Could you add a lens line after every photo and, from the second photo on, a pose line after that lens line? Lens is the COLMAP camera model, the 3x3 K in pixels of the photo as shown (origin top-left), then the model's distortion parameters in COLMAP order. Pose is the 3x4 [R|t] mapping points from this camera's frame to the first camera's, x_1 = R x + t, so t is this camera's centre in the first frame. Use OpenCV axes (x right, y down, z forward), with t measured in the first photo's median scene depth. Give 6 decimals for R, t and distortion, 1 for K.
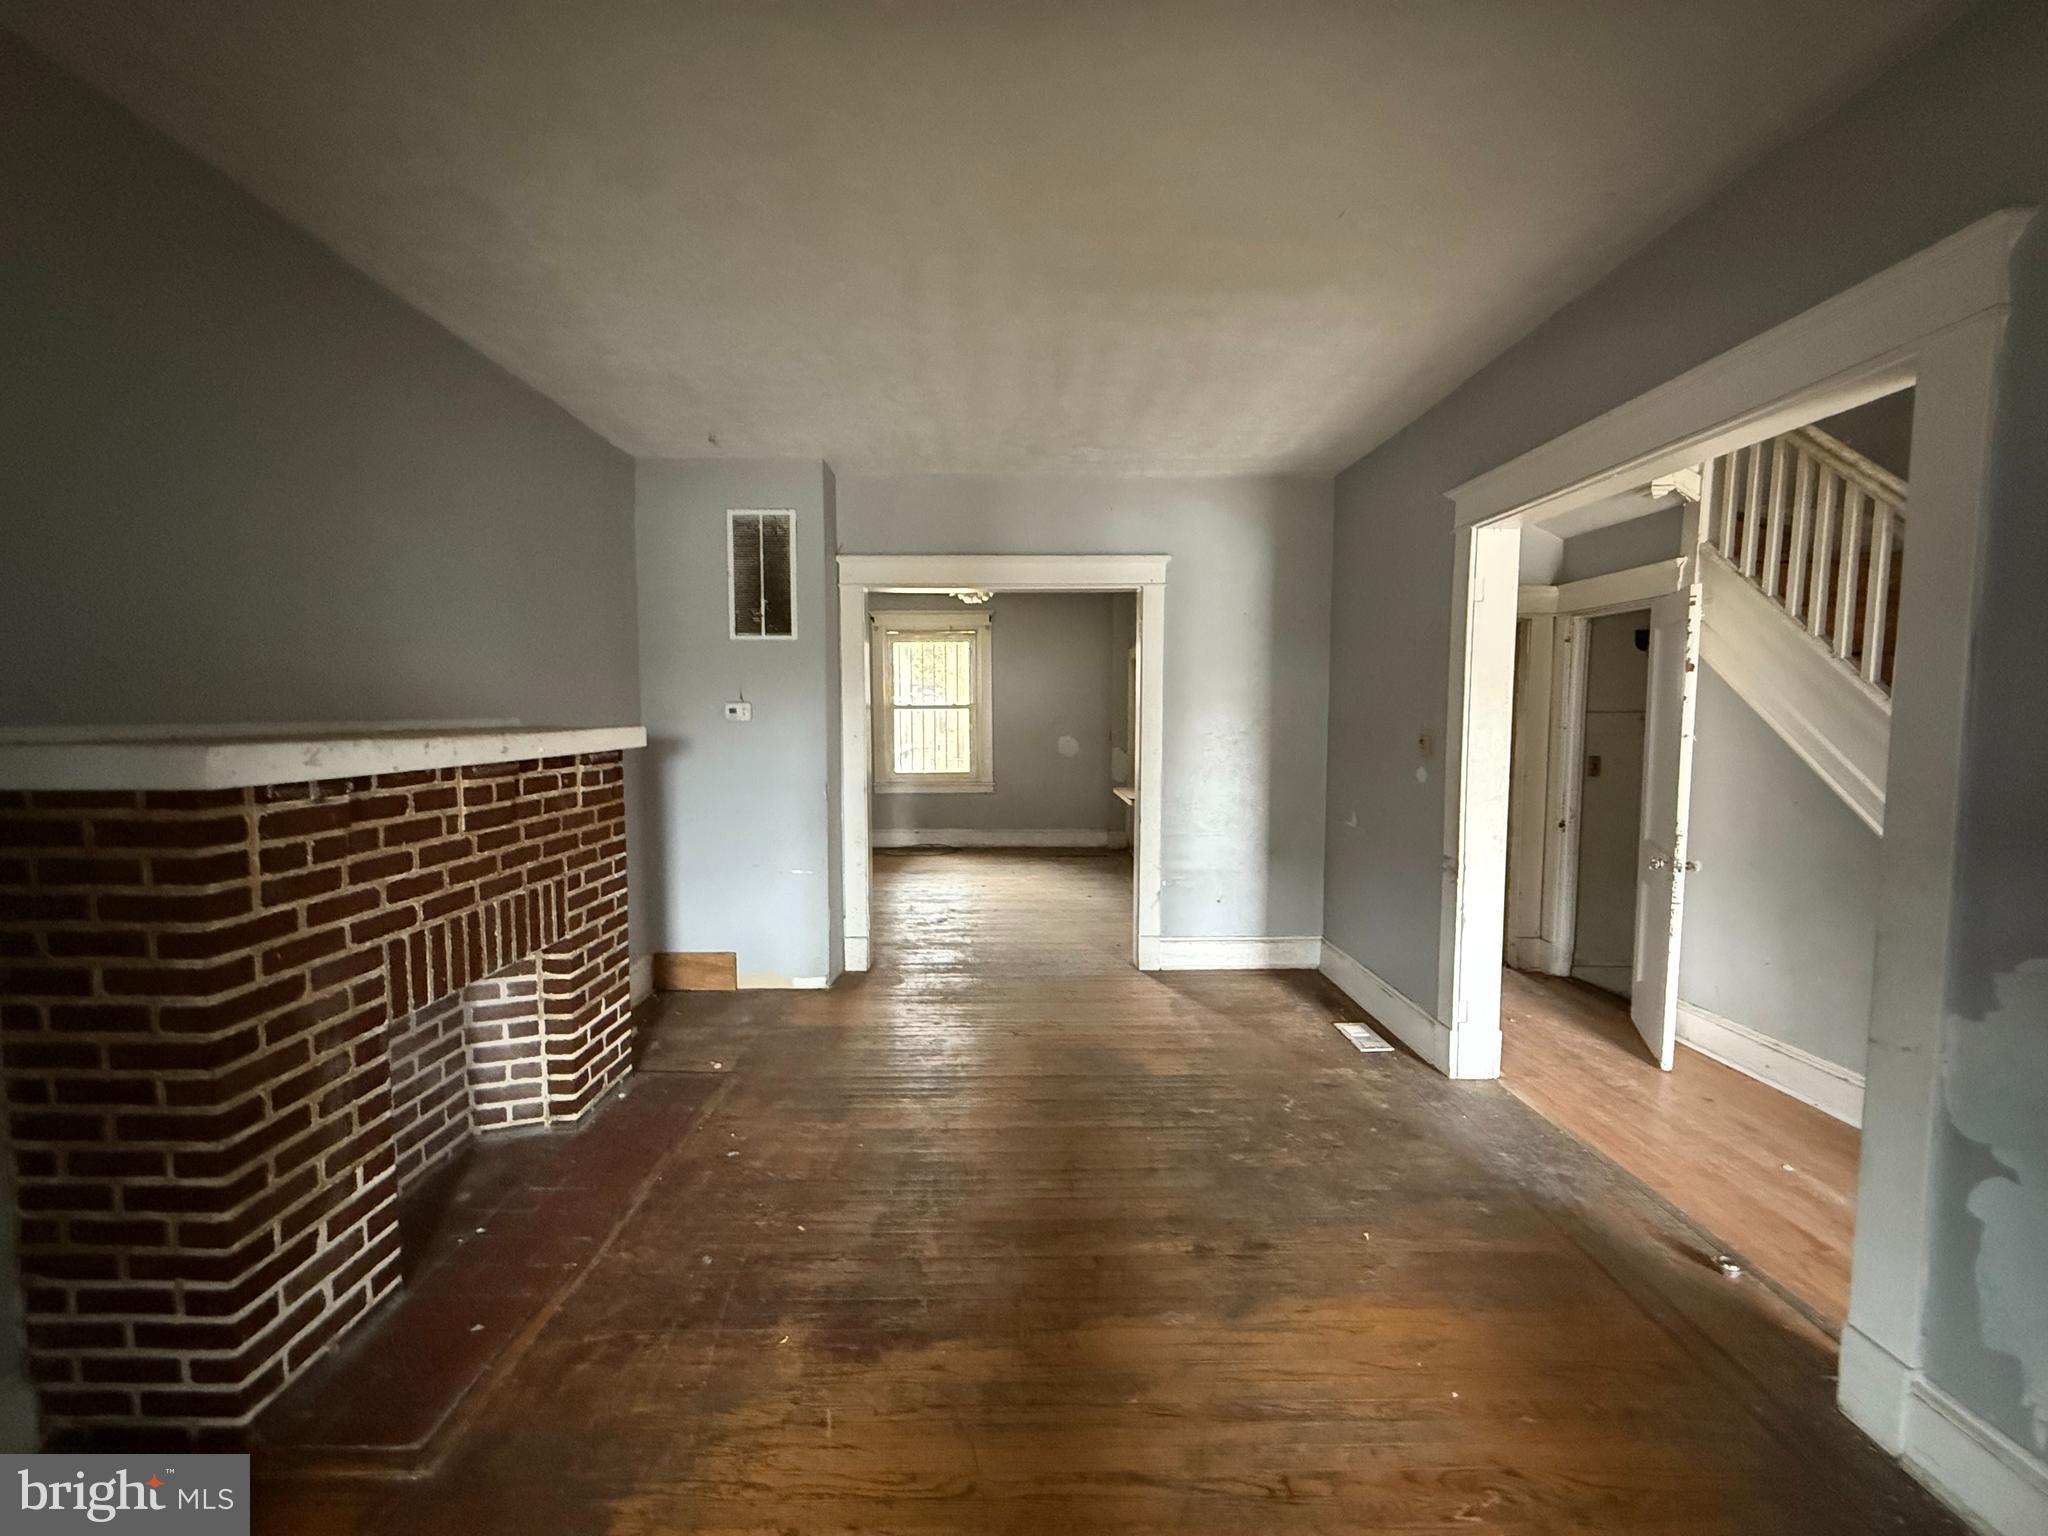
lens RADIAL K [[812.4, 0, 1022.6], [0, 812.4, 767.0], [0, 0, 1]] dist [-0.002910, 0.000665]
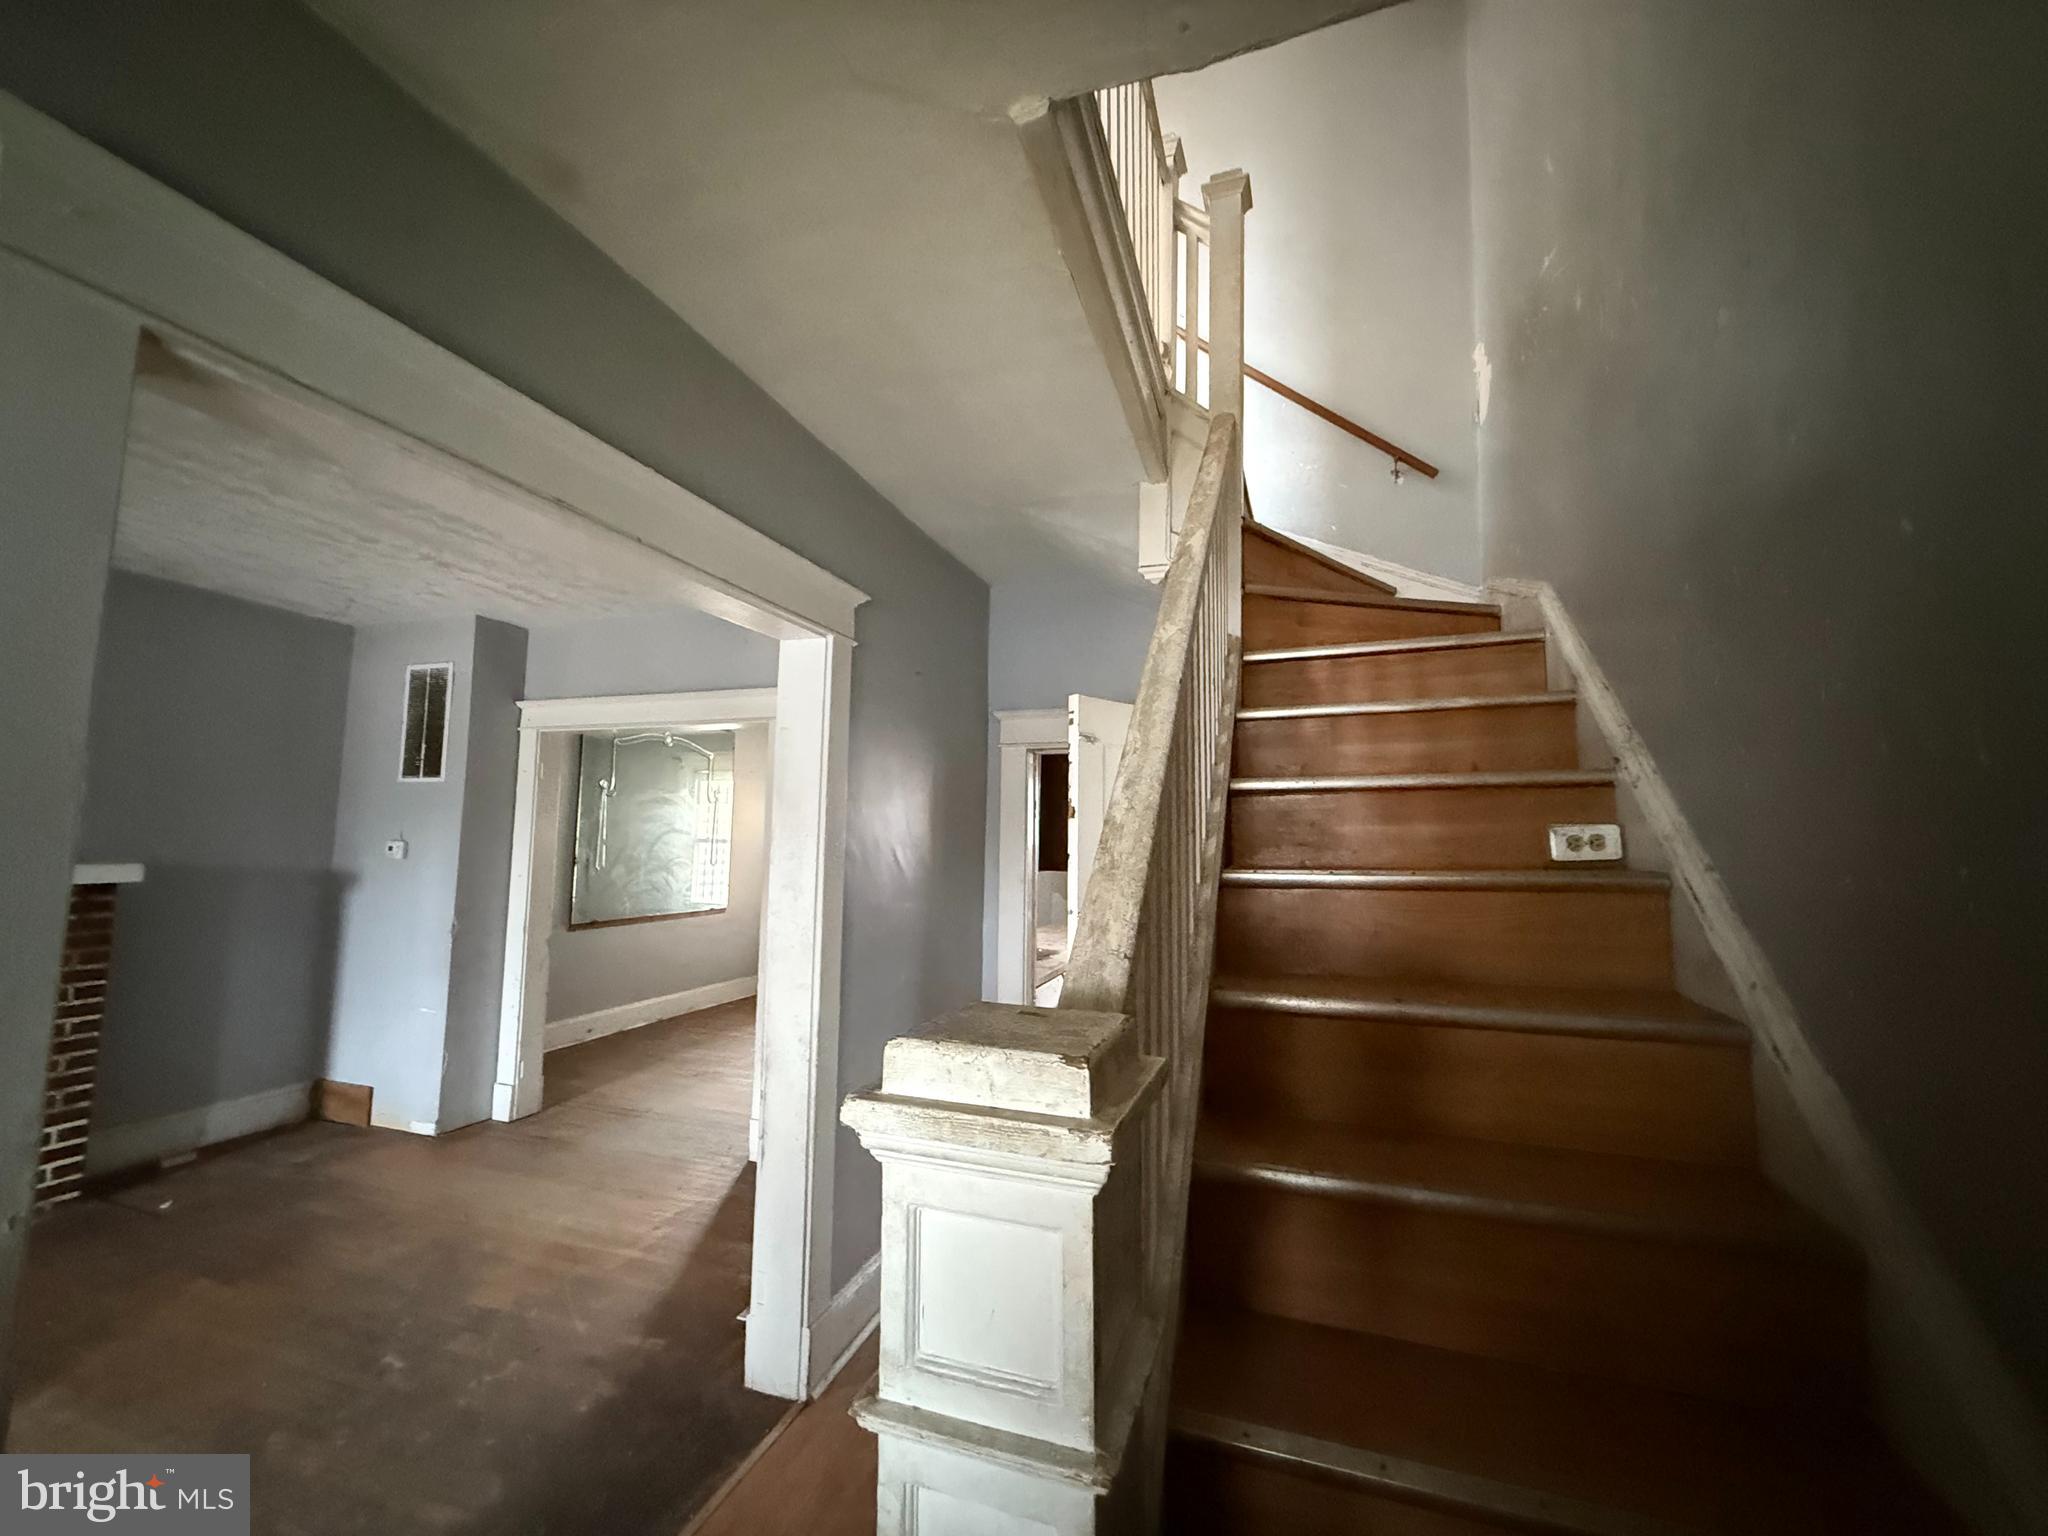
lens RADIAL K [[812.4, 0, 1016.5], [0, 812.4, 768.9], [0, 0, 1]] dist [-0.002910, 0.000665]
pose [[0.948051, -0.014127, -0.317804, 1.266930], [-0.036935, 0.987369, -0.154073, -0.064936], [0.315966, 0.157807, 0.935555, 0.419327]]
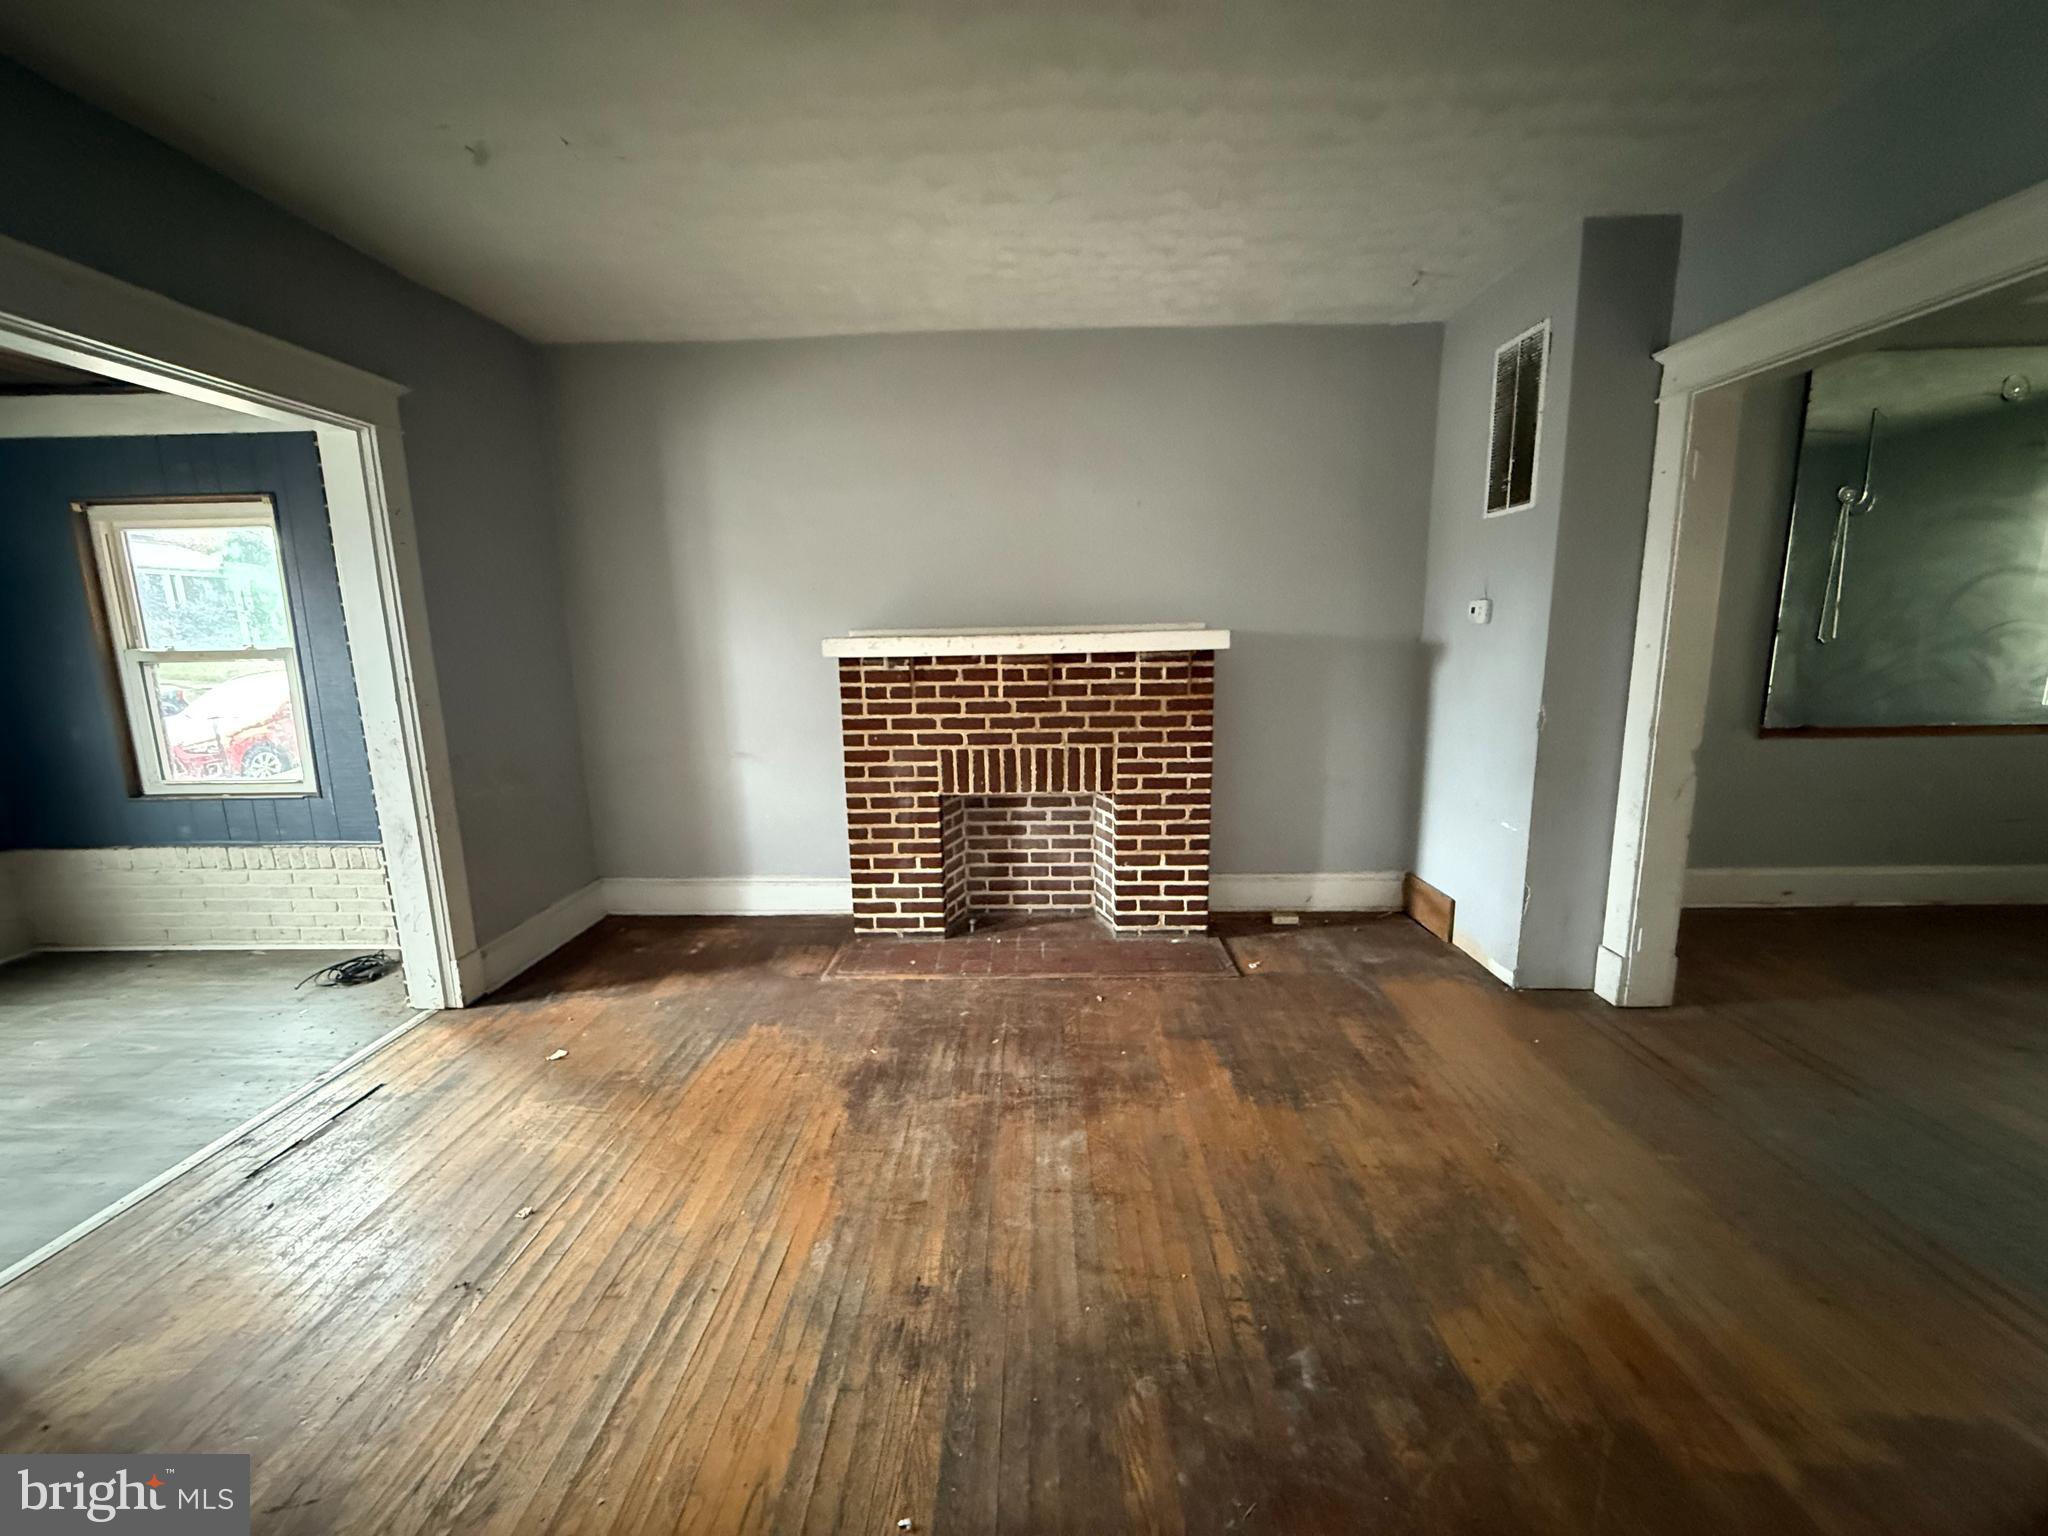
lens RADIAL K [[812.4, 0, 1020.0], [0, 812.4, 770.5], [0, 0, 1]] dist [-0.002910, 0.000665]
pose [[-0.026711, 0.171127, -0.984887, 0.806810], [-0.049297, 0.983814, 0.172278, -0.048896], [0.998427, 0.053154, -0.017842, 0.954605]]
